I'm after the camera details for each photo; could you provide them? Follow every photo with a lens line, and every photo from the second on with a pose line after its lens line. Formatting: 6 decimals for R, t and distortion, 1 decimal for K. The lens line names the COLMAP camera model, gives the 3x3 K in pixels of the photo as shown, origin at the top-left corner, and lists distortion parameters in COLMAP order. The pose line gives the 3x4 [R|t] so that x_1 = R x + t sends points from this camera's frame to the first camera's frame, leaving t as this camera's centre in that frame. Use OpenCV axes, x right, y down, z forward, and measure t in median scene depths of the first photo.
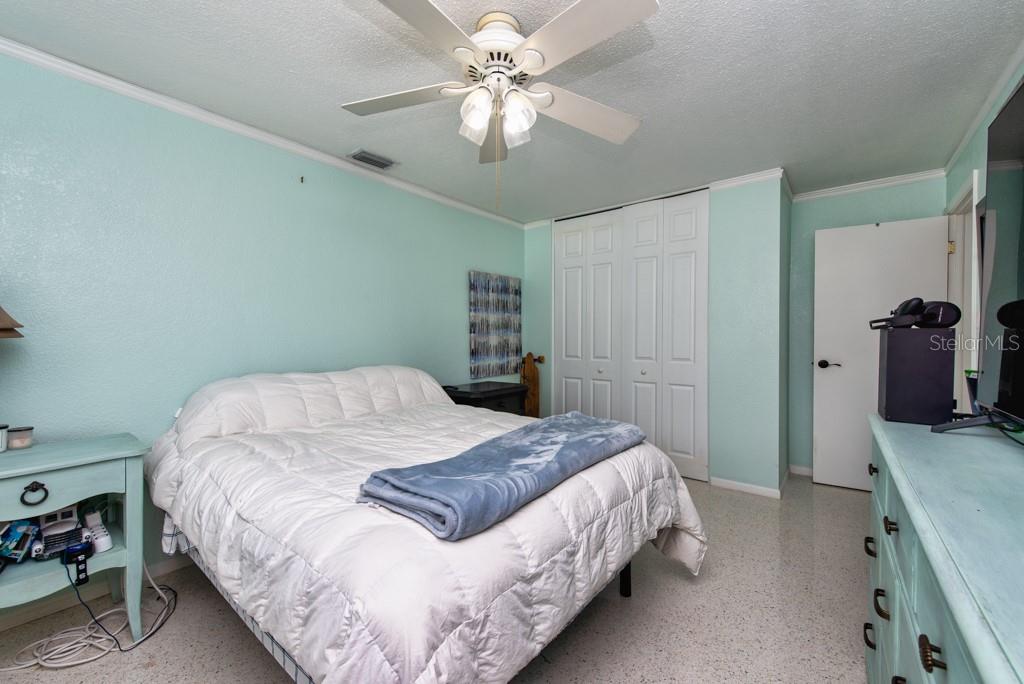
lens RADIAL K [[401.8, 0, 512.0], [0, 401.8, 342.0], [0, 0, 1]] dist [-0.017170, -0.000032]
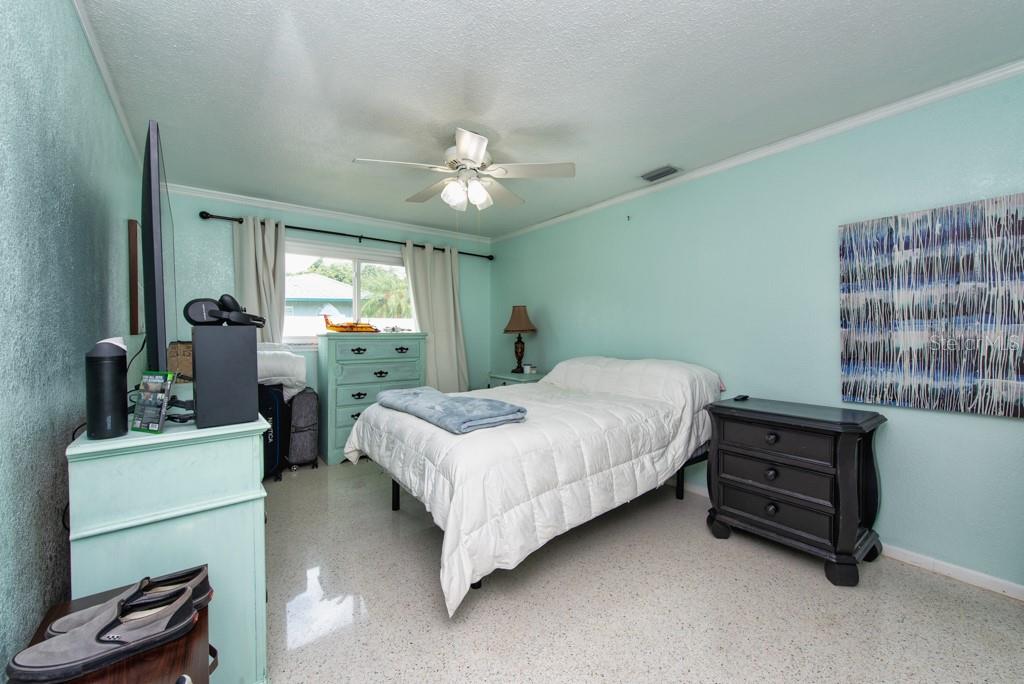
lens RADIAL K [[401.8, 0, 512.0], [0, 401.8, 342.0], [0, 0, 1]] dist [-0.017170, -0.000032]
pose [[-0.245994, 0.014986, -0.969155, 0.584514], [-0.010648, 0.999778, 0.018162, -0.004859], [0.969213, 0.014788, -0.245780, 0.626733]]
